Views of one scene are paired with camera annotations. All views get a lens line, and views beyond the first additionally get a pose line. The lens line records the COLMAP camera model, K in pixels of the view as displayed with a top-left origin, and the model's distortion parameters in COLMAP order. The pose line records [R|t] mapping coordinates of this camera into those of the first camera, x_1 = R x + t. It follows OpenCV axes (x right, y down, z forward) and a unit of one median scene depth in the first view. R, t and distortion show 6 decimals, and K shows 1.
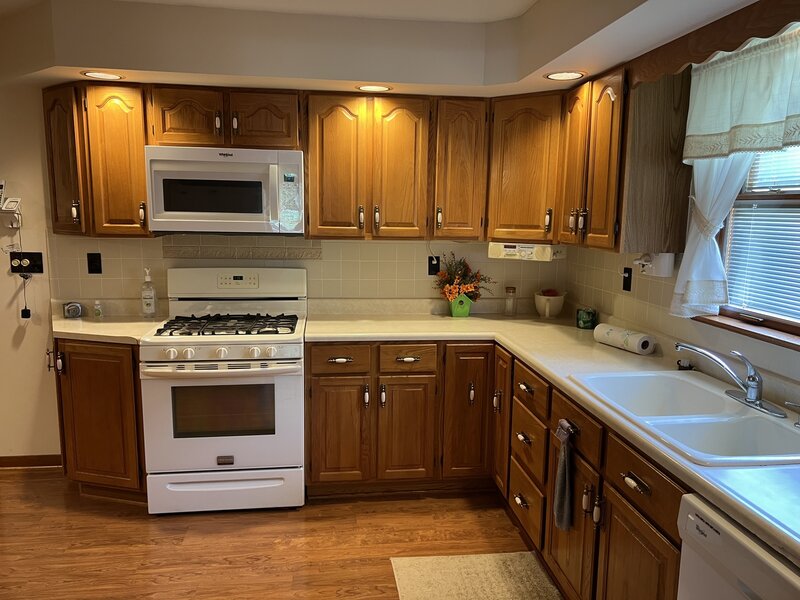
lens RADIAL K [[599.9, 0, 399.9], [0, 599.9, 303.4], [0, 0, 1]] dist [0.072169, -0.091006]
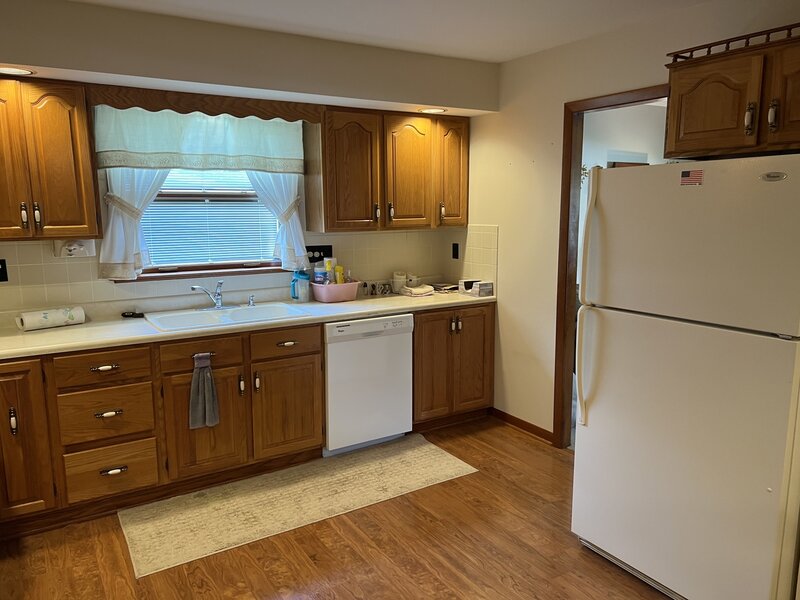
lens RADIAL K [[594.6, 0, 399.1], [0, 594.6, 302.5], [0, 0, 1]] dist [0.072775, -0.085027]
pose [[-0.413855, -0.163716, 0.895501, -0.846096], [0.137107, 0.961266, 0.239103, -0.141434], [-0.899959, 0.221733, -0.375378, 0.792772]]
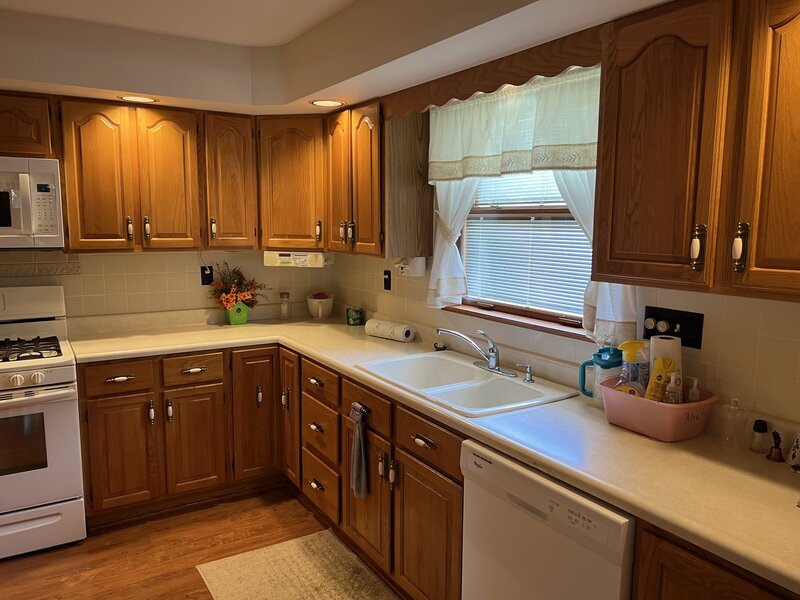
lens RADIAL K [[594.6, 0, 399.1], [0, 594.6, 302.5], [0, 0, 1]] dist [0.072775, -0.085027]
pose [[0.910310, -0.064500, 0.408872, -0.078908], [0.069598, 0.997572, 0.002414, 0.002253], [-0.408035, 0.026259, 0.912589, -0.059659]]
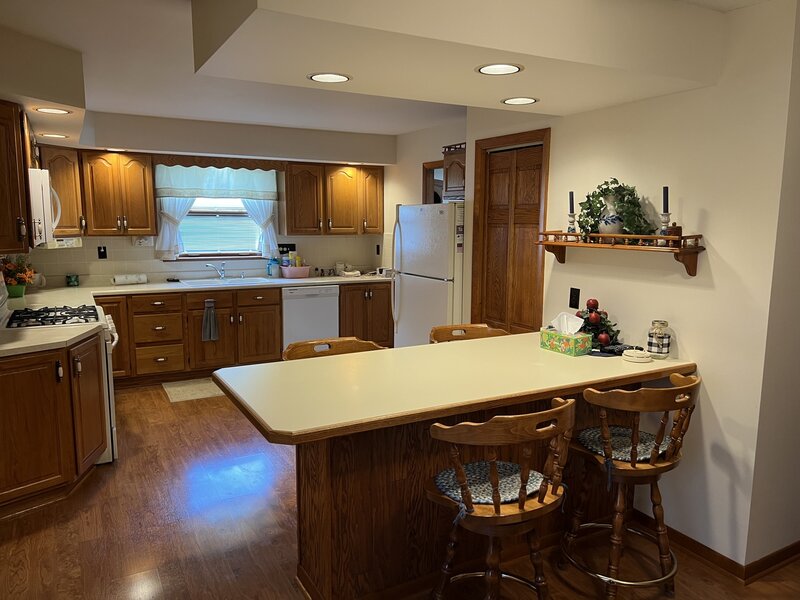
lens RADIAL K [[598.1, 0, 416.4], [0, 598.1, 303.4], [0, 0, 1]] dist [0.066477, -0.121795]
pose [[-0.378857, -0.153438, 0.912647, -1.771428], [0.125567, 0.968518, 0.214956, -0.170258], [-0.916897, 0.196036, -0.347663, 0.793836]]
